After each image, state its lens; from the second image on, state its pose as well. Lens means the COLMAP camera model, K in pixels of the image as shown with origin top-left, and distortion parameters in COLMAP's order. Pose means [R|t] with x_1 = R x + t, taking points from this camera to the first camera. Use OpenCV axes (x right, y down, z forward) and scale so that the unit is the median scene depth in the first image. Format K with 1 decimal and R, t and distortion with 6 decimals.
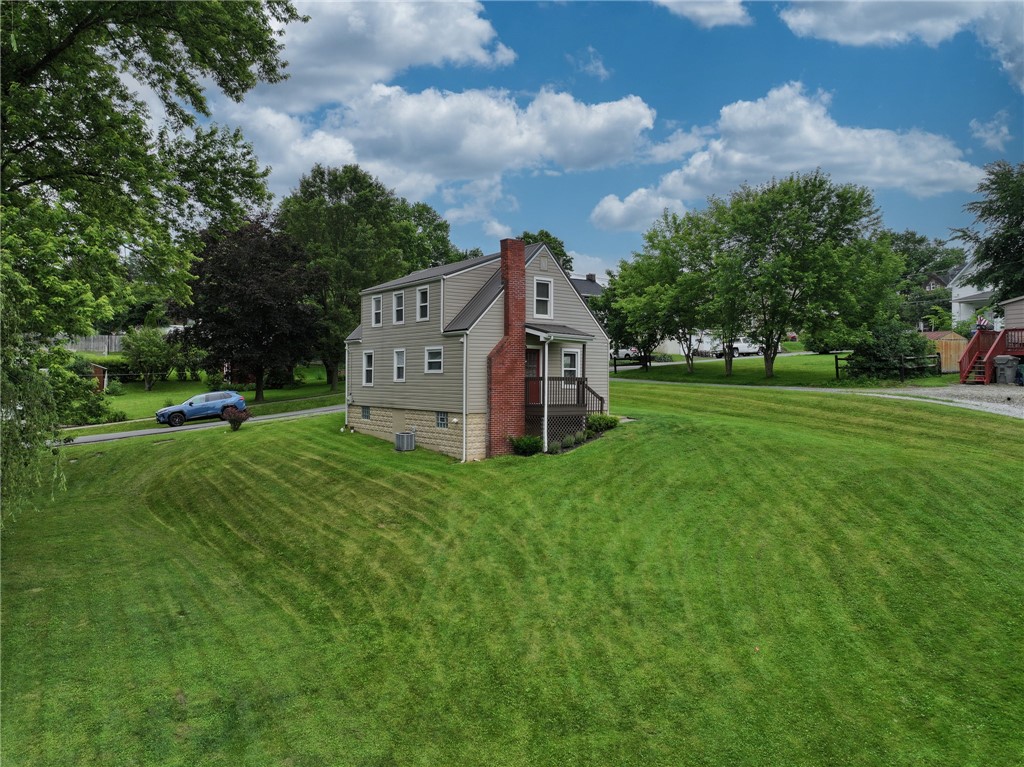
lens RADIAL K [[717.4, 0, 512.0], [0, 717.4, 383.5], [0, 0, 1]] dist [0.002801, 0.007494]
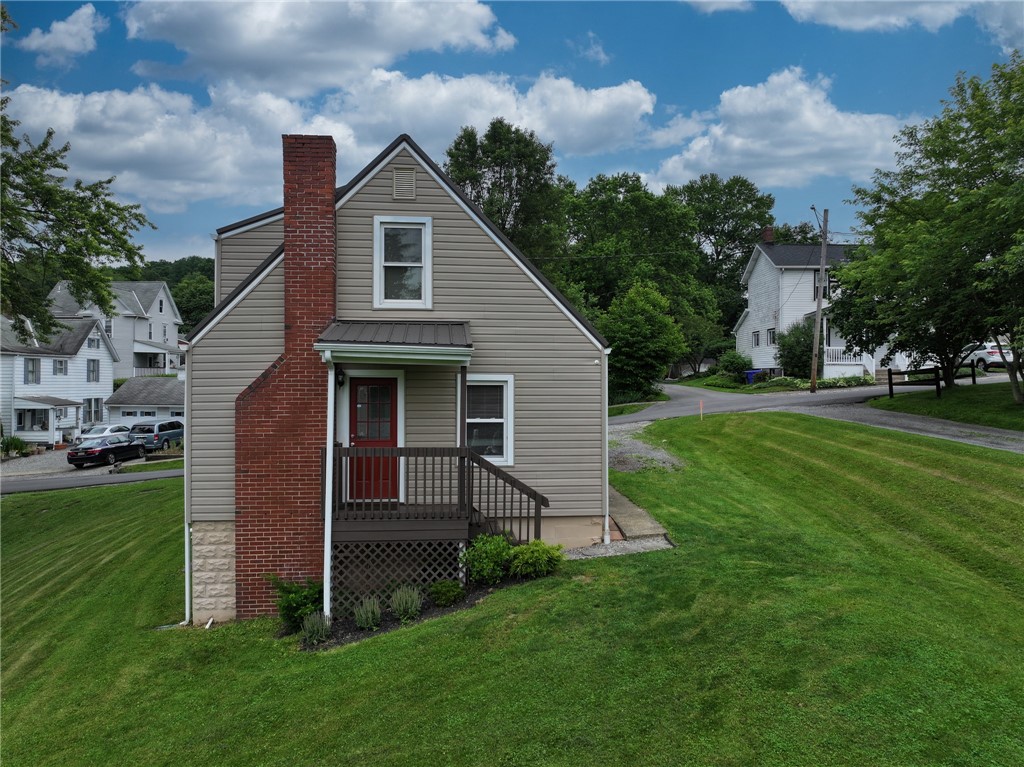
lens RADIAL K [[717.4, 0, 512.0], [0, 717.4, 383.5], [0, 0, 1]] dist [0.002801, 0.007494]
pose [[0.852004, -0.002262, -0.523530, 0.334170], [-0.000559, 0.999986, -0.005231, -0.041906], [0.523534, 0.004750, 0.851991, 0.657720]]
